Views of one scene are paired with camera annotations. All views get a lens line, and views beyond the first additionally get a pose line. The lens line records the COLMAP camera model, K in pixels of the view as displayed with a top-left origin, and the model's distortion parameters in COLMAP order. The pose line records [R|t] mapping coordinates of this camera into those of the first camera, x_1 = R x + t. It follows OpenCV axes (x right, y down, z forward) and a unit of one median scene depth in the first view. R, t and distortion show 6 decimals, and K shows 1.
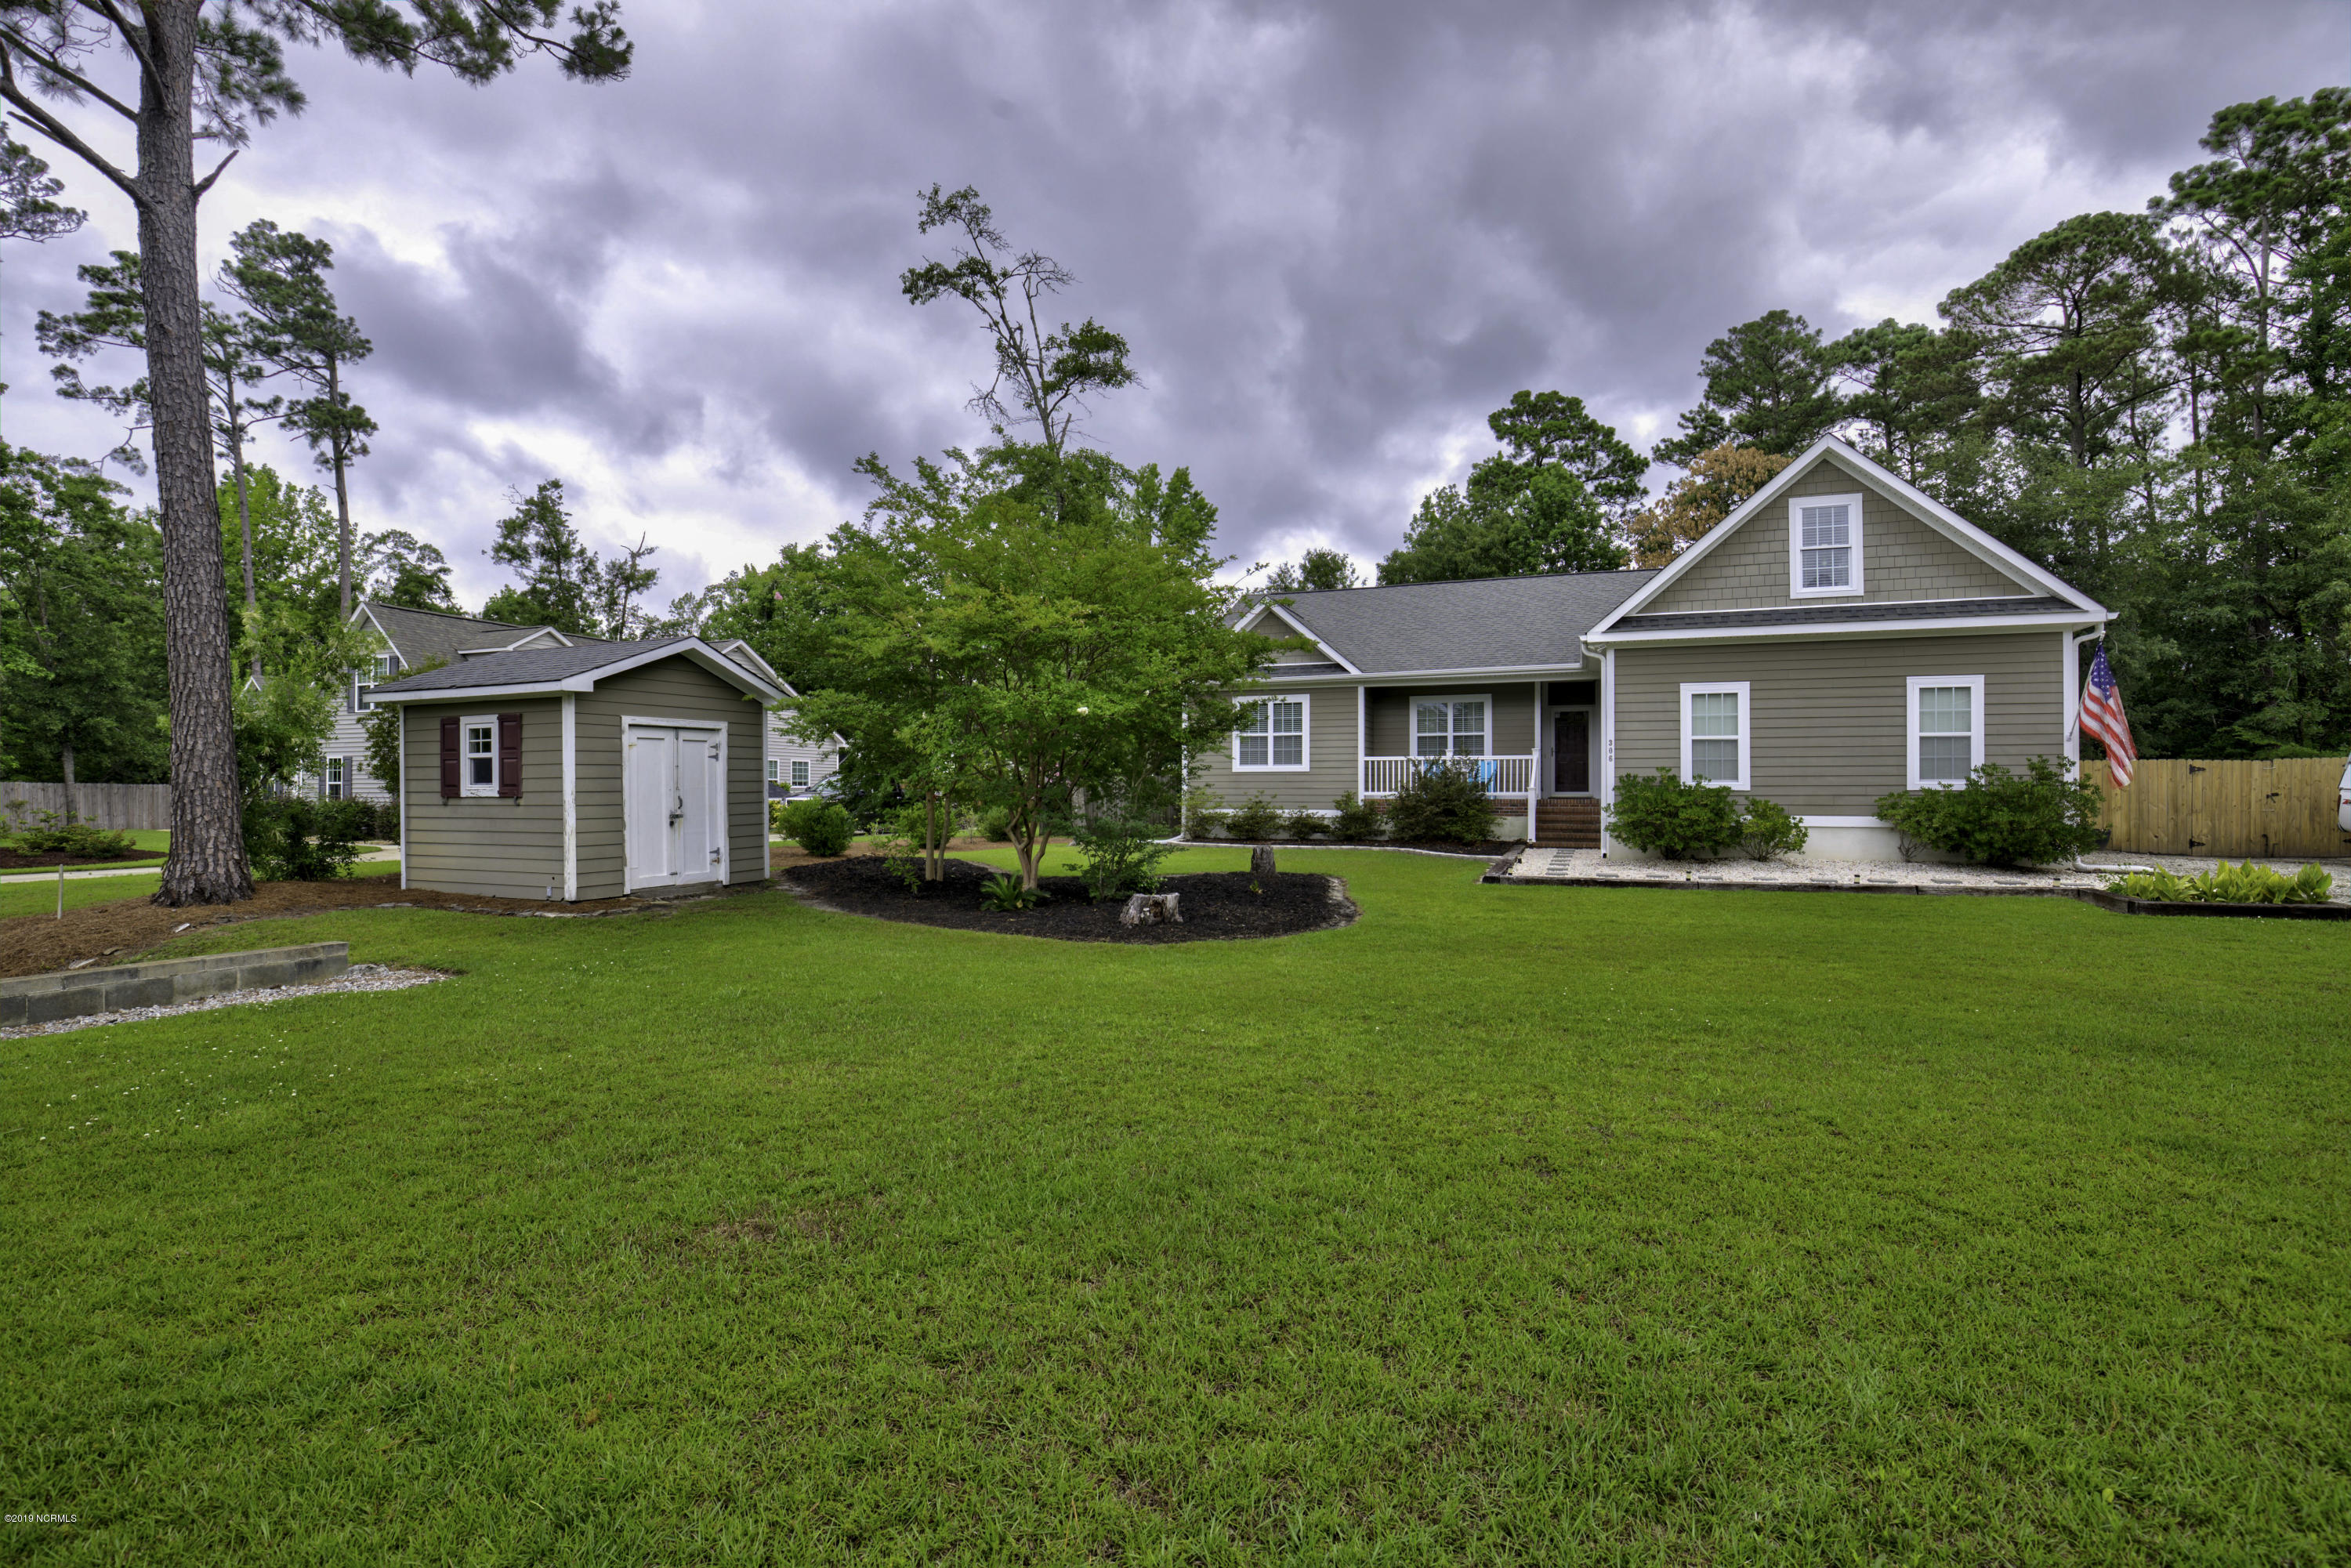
lens RADIAL K [[1168.0, 0, 1175.5], [0, 1168.0, 784.0], [0, 0, 1]] dist [-0.039365, -0.000007]
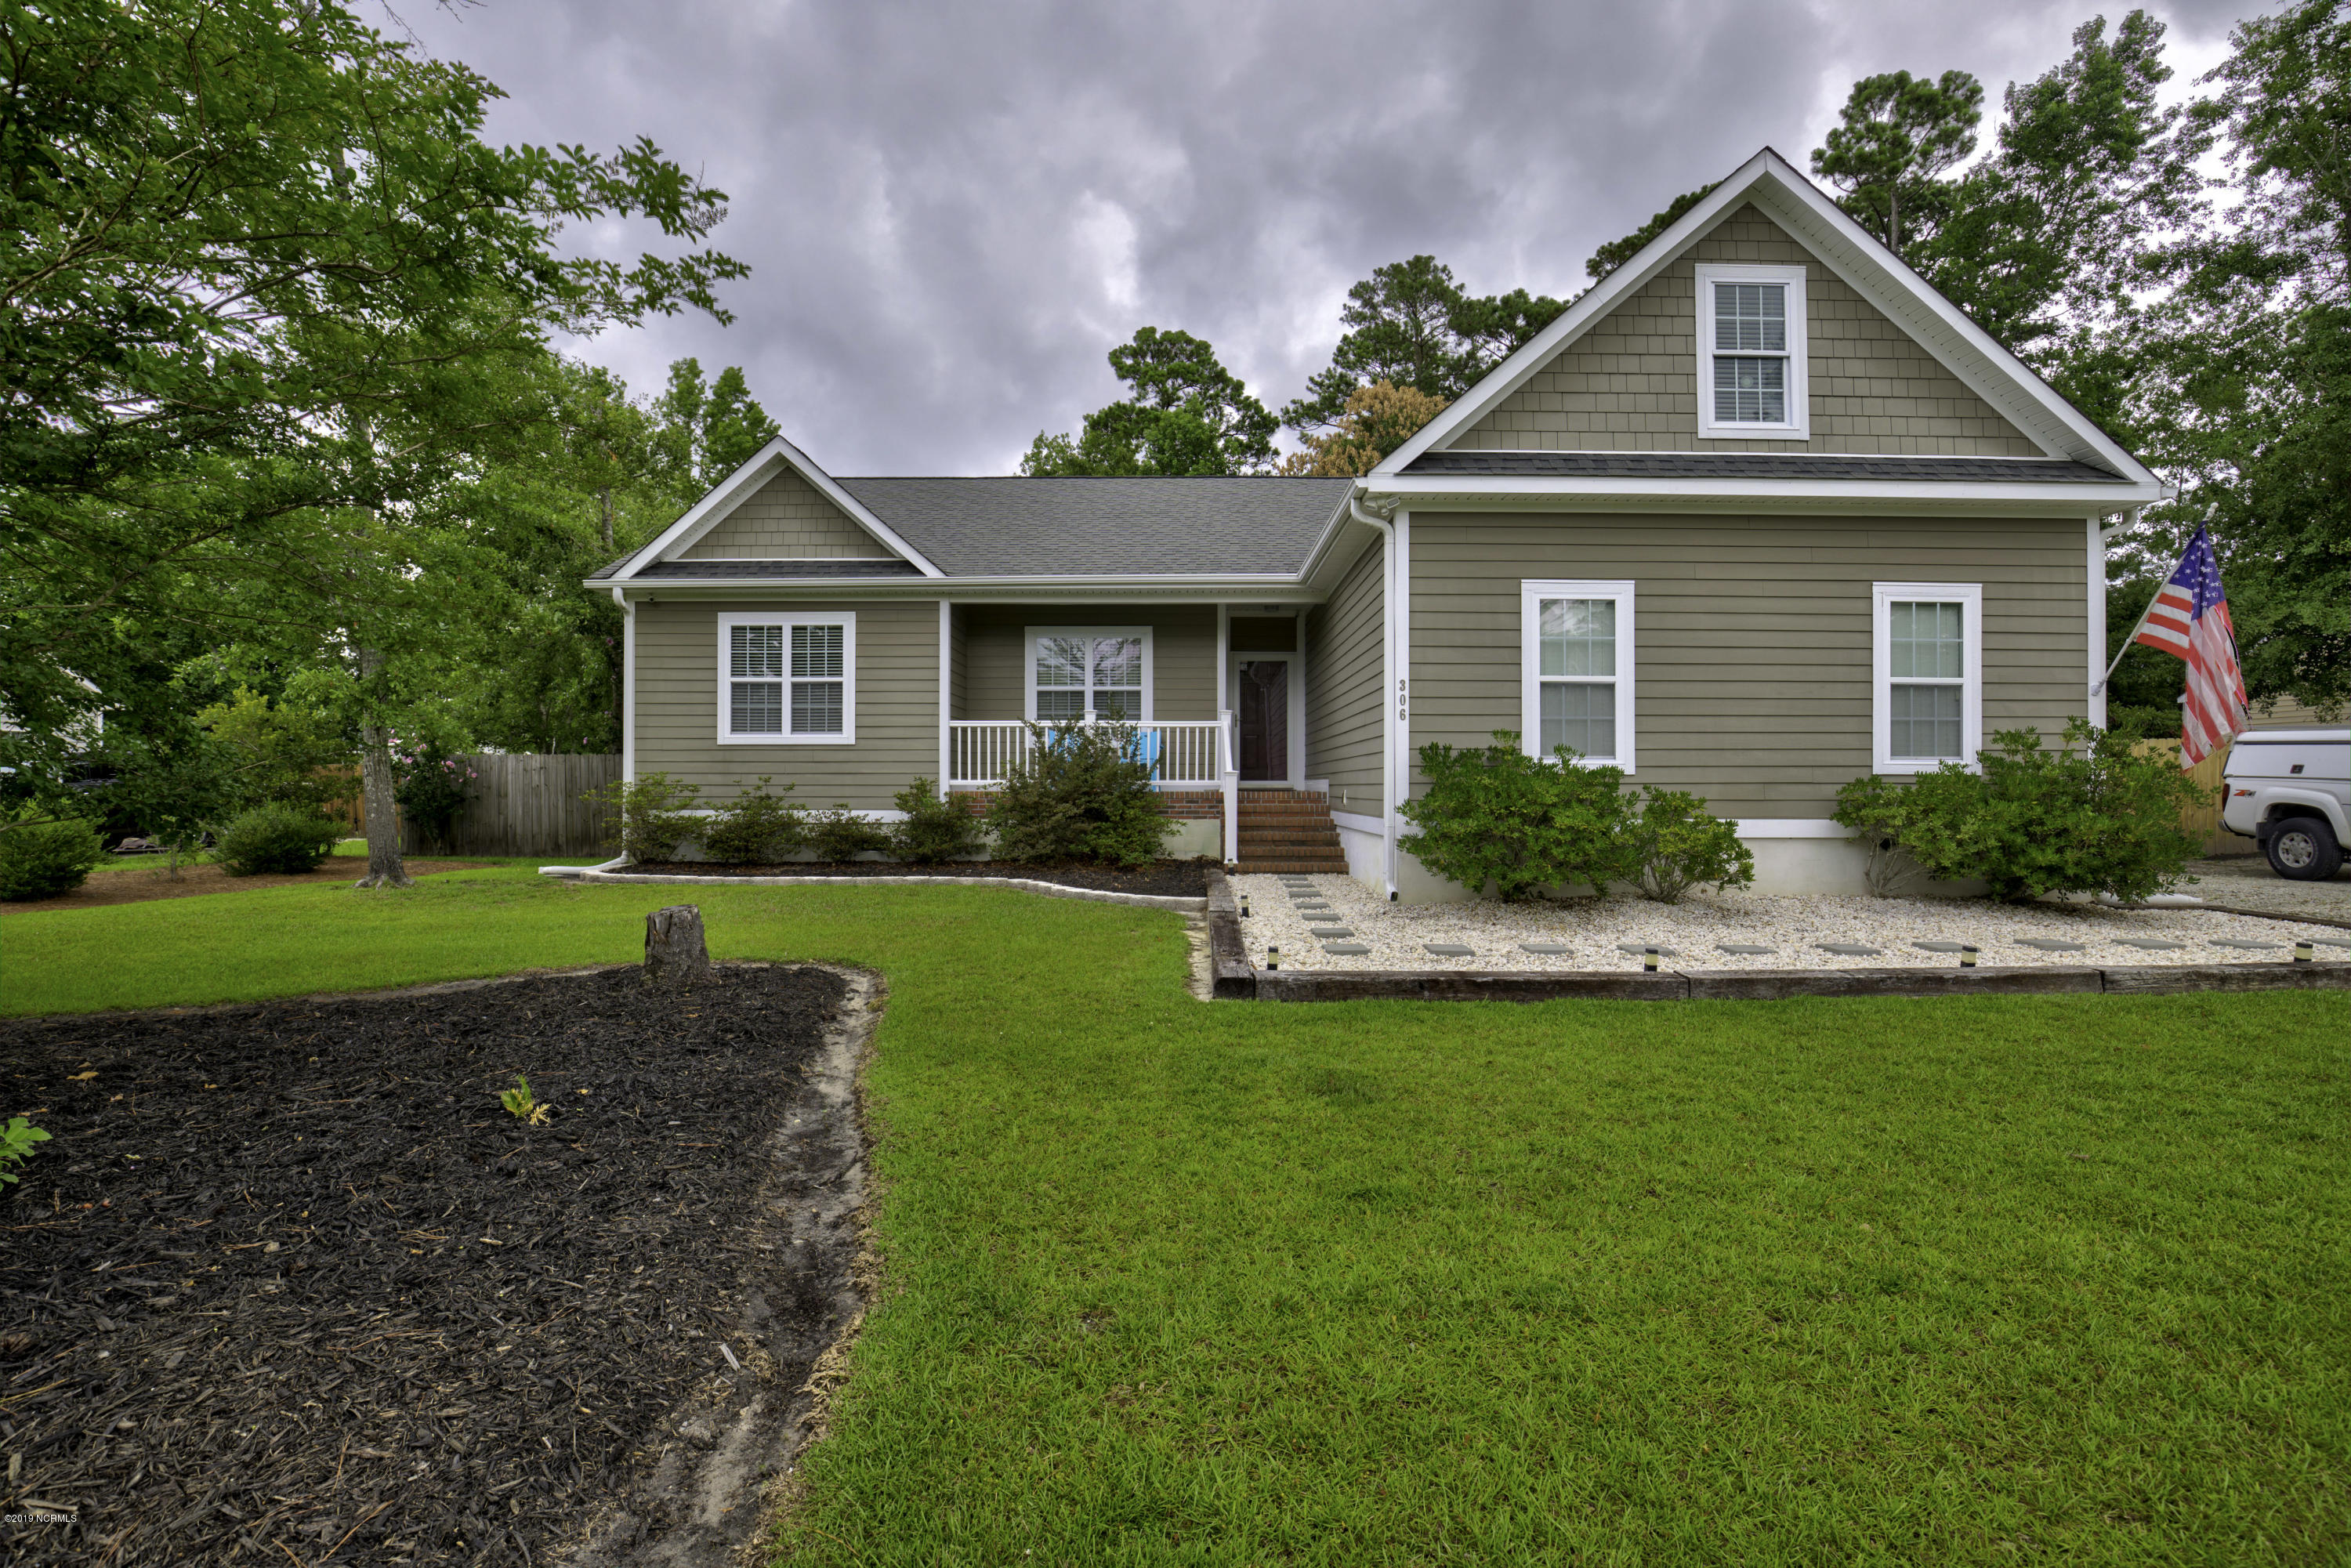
lens RADIAL K [[1168.0, 0, 1175.5], [0, 1168.0, 784.0], [0, 0, 1]] dist [-0.039365, -0.000007]
pose [[0.943881, 0.000211, 0.330286, 0.076167], [-0.001736, 0.999989, 0.004324, 0.006216], [-0.330281, -0.004655, 0.943871, 0.412762]]
